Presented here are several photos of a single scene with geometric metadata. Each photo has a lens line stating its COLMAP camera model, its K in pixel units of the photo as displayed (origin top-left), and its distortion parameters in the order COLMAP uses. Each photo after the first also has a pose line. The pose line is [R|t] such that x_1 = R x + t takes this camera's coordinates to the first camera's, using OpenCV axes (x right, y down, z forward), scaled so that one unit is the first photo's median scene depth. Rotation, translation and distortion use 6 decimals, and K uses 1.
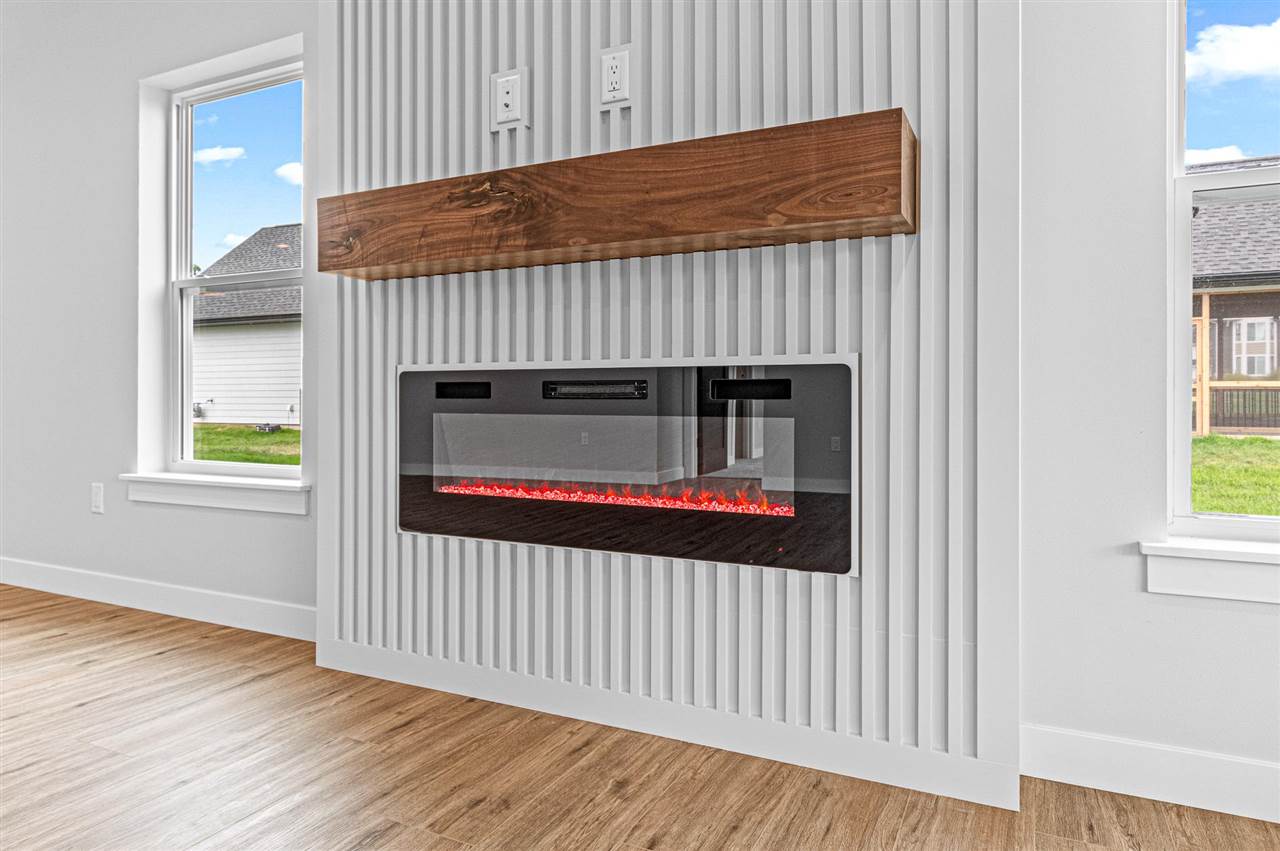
lens RADIAL K [[801.0, 0, 640.0], [0, 801.0, 395.4], [0, 0, 1]] dist [-0.001152, 0.000237]
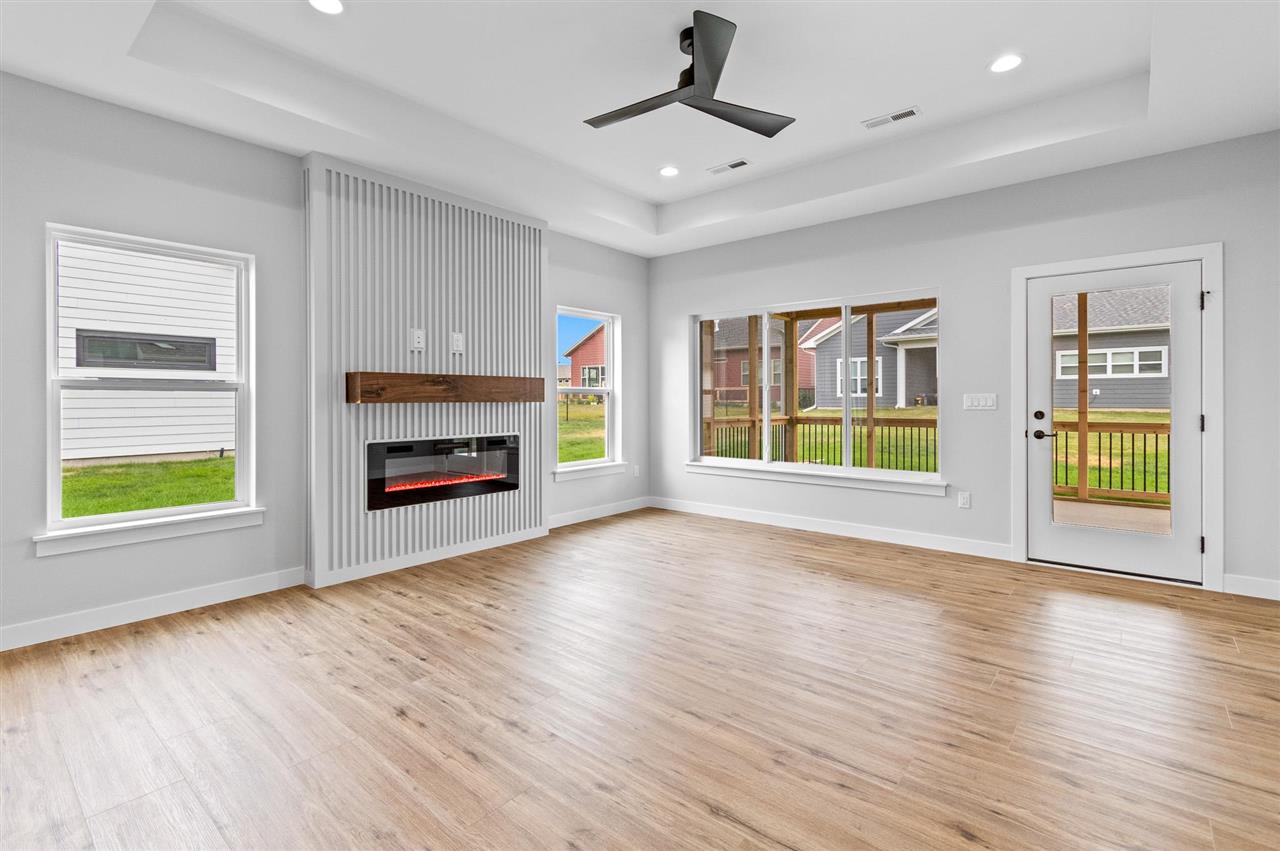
lens RADIAL K [[574.3, 0, 637.4], [0, 574.3, 403.7], [0, 0, 1]] dist [0.000574, 0.000148]
pose [[0.231529, -0.004256, 0.972819, -1.852073], [-0.002514, 0.999984, 0.004973, -0.165141], [-0.972825, -0.003597, 0.231515, -0.160806]]
